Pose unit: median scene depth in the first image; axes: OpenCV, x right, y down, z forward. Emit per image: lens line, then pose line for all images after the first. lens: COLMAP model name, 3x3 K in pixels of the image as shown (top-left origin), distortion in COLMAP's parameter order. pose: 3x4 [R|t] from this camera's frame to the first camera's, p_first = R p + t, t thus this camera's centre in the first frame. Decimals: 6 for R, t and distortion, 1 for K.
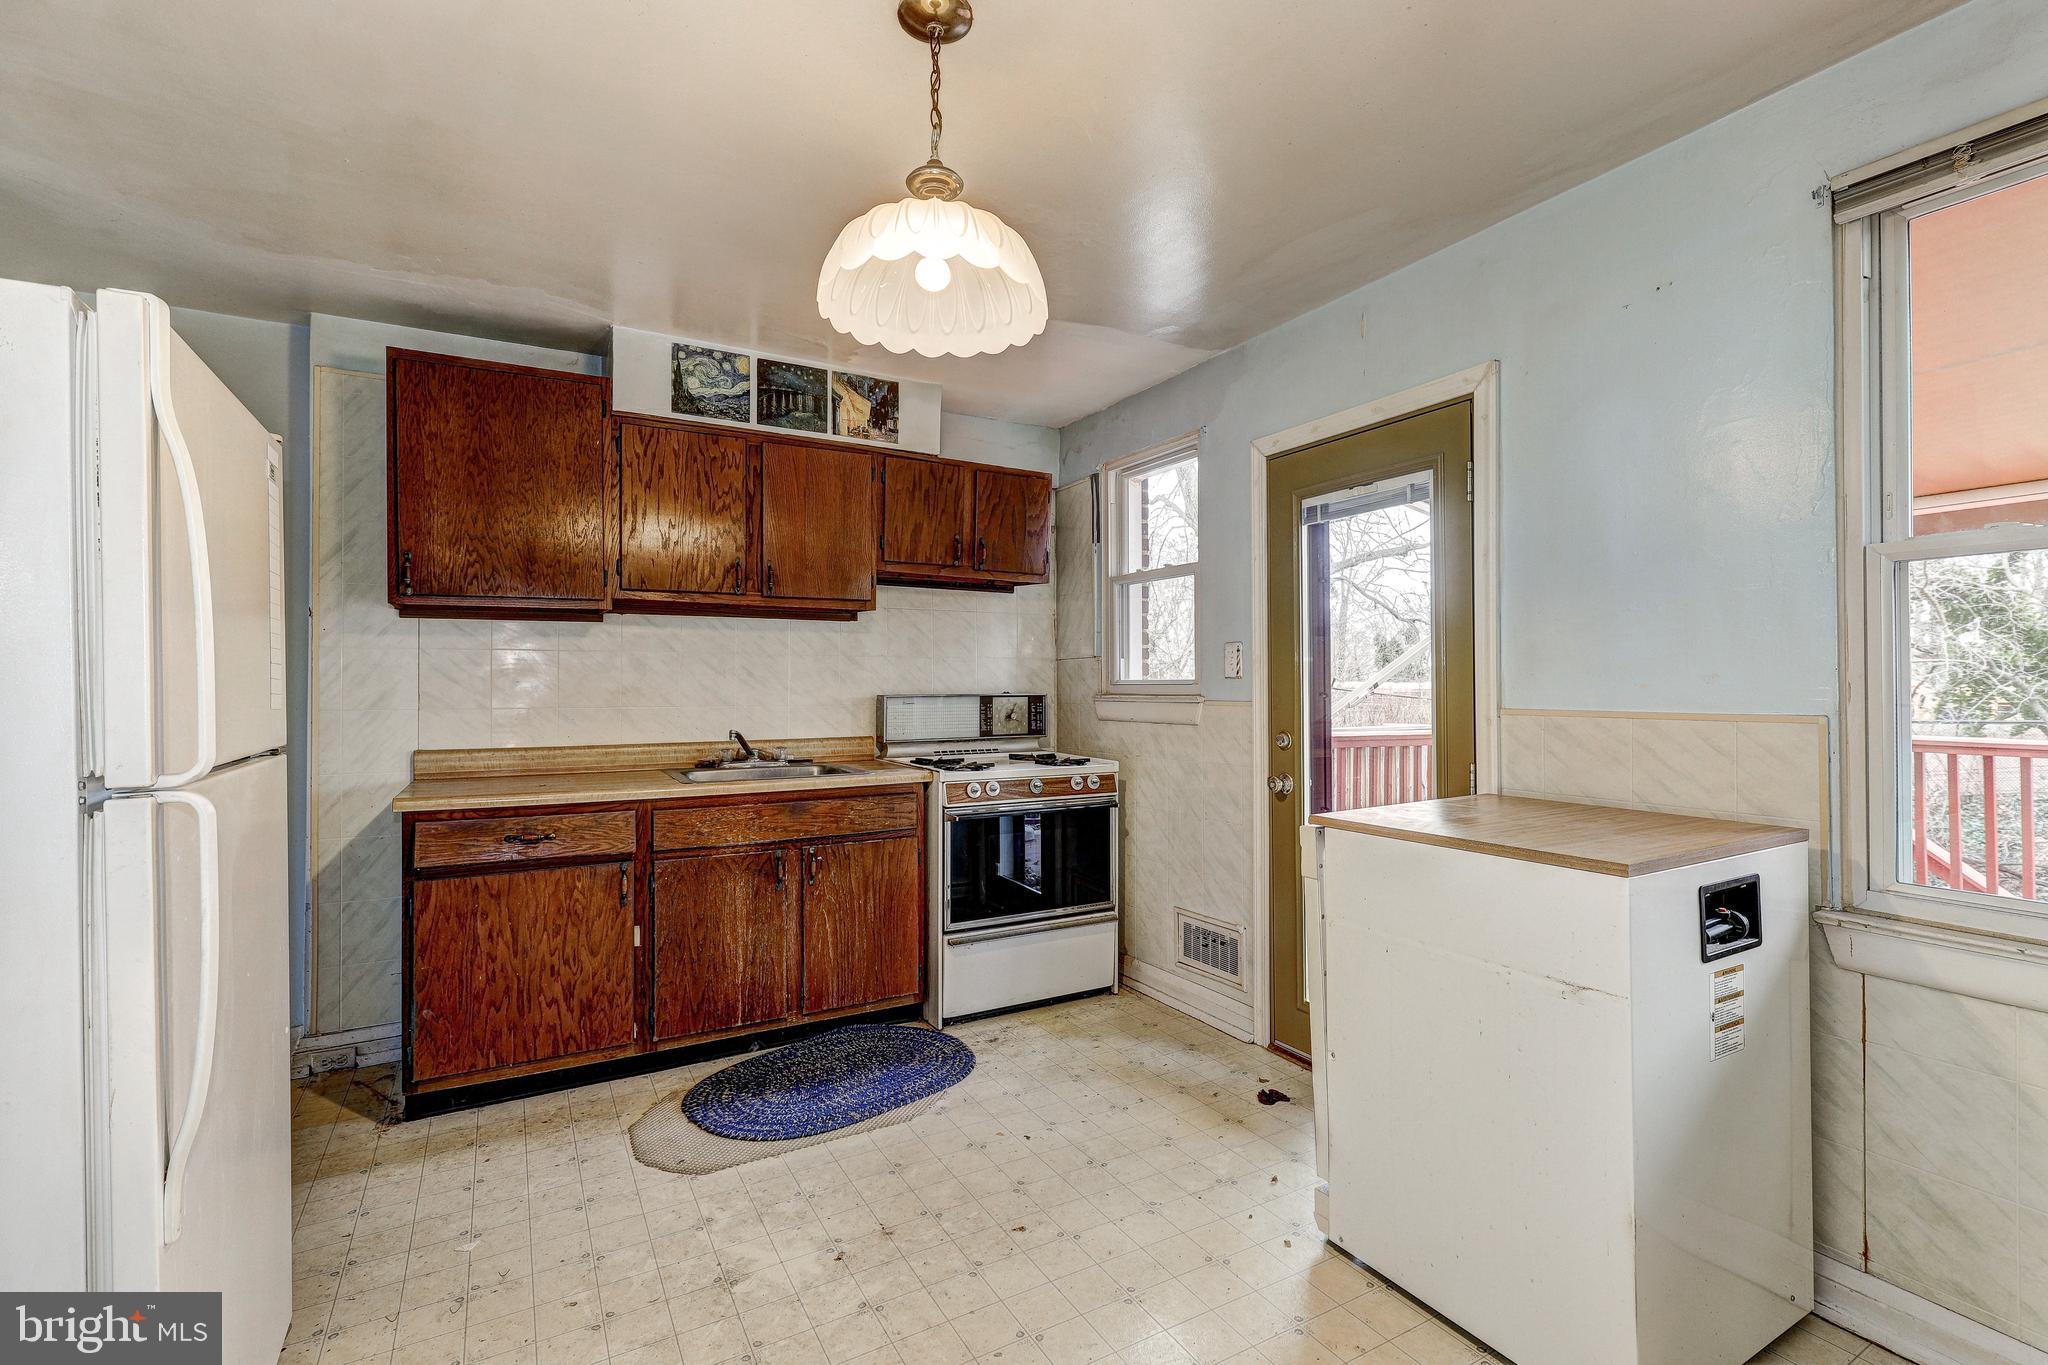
lens RADIAL K [[916.9, 0, 1028.7], [0, 916.9, 684.2], [0, 0, 1]] dist [0.003140, 0.001032]
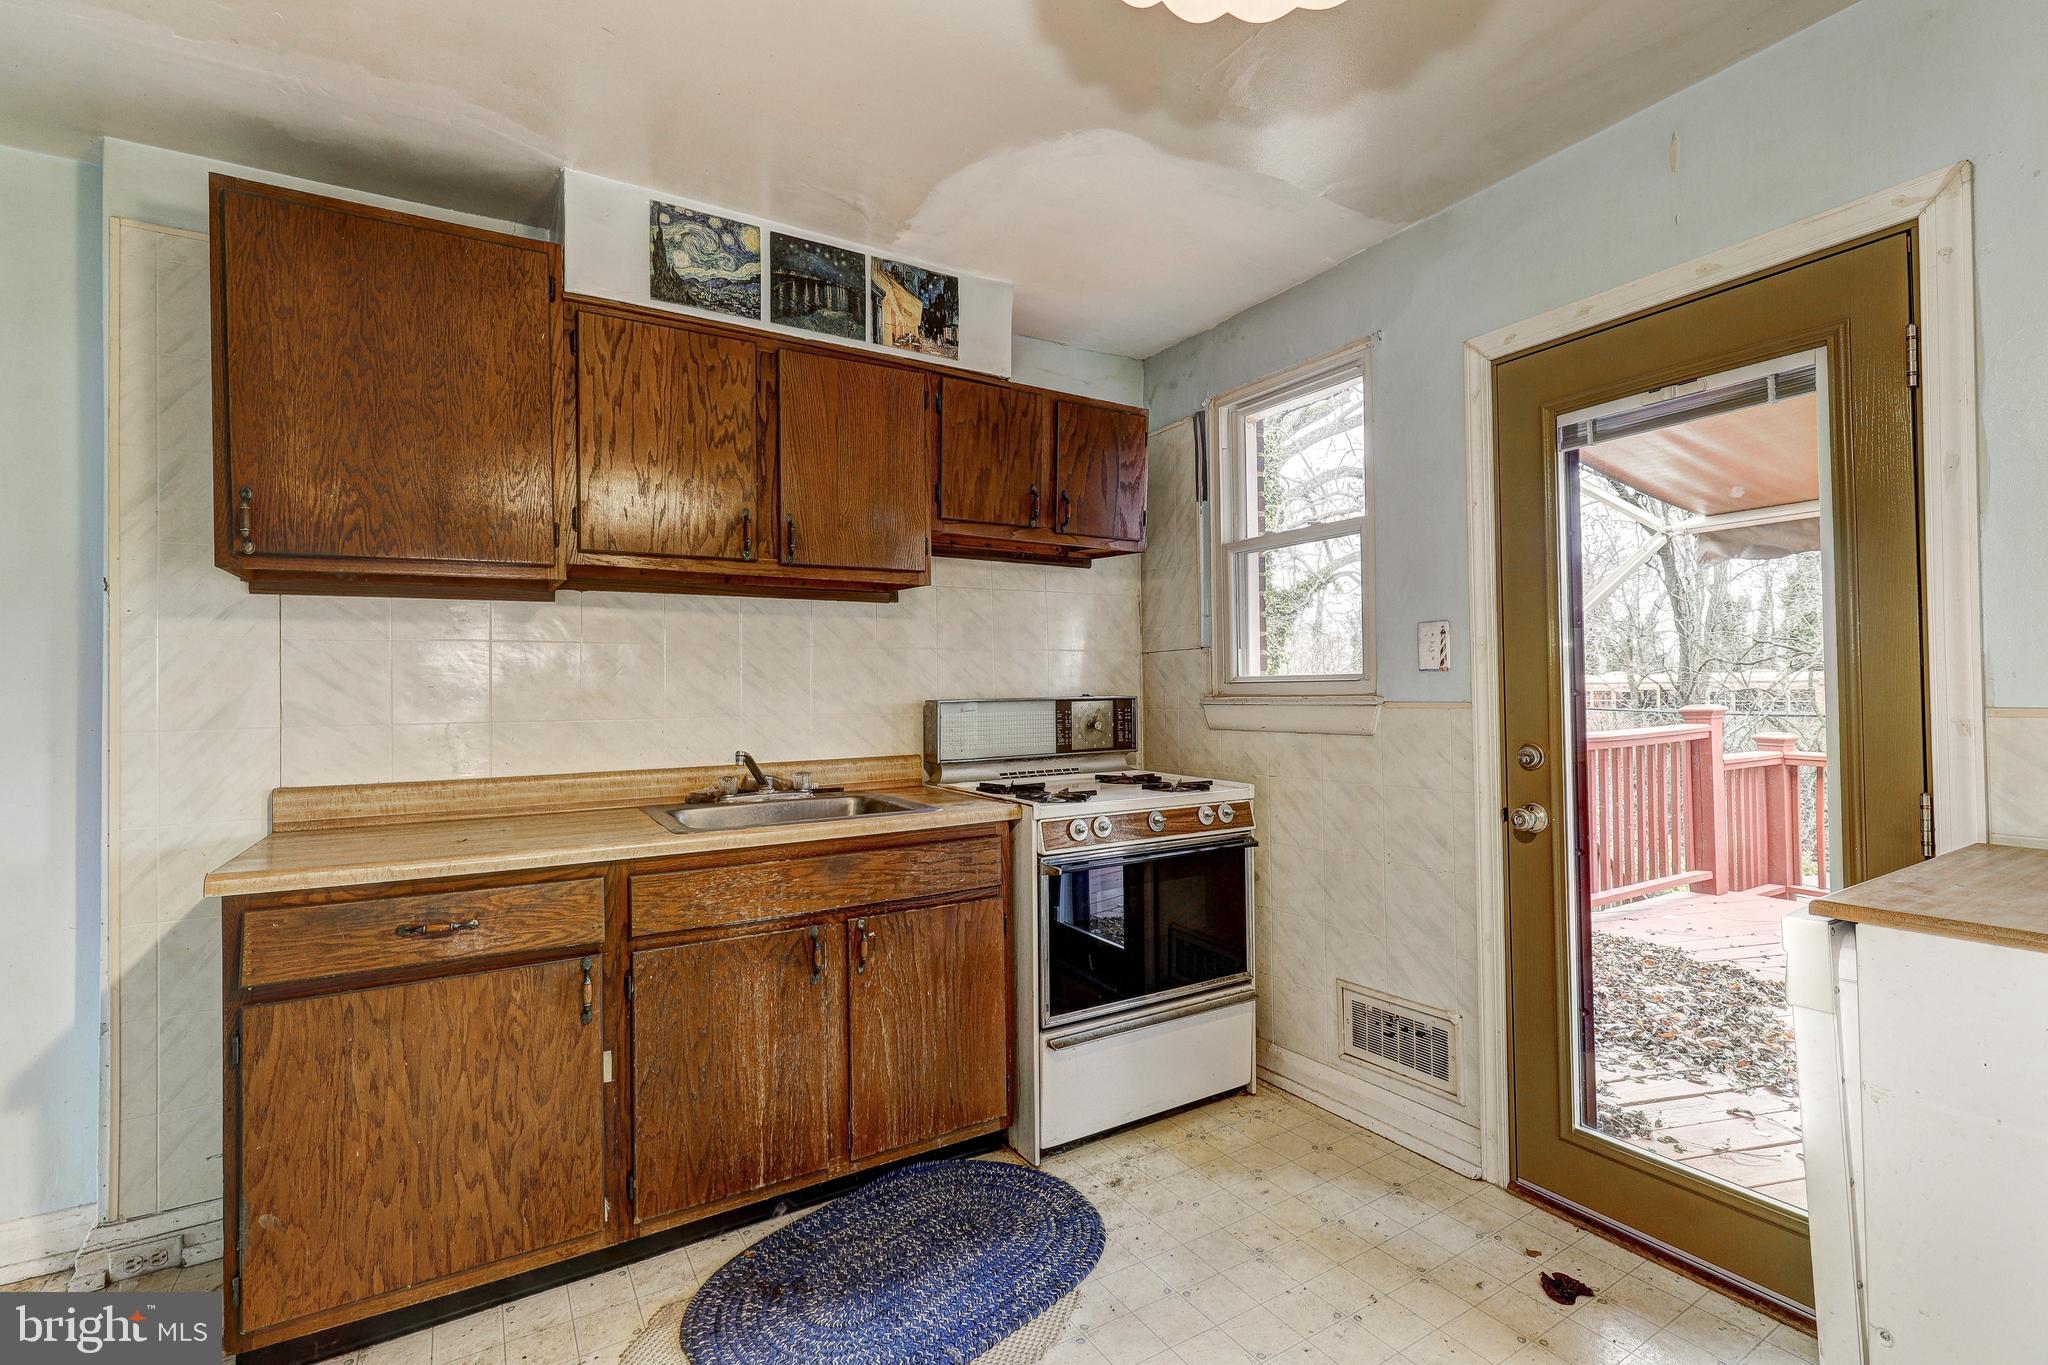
lens RADIAL K [[916.9, 0, 1028.0], [0, 916.9, 683.4], [0, 0, 1]] dist [0.003140, 0.001032]
pose [[0.999419, -0.011354, 0.032143, -0.128378], [0.011554, 0.999915, -0.006028, 0.004444], [-0.032072, 0.006396, 0.999465, 0.295030]]
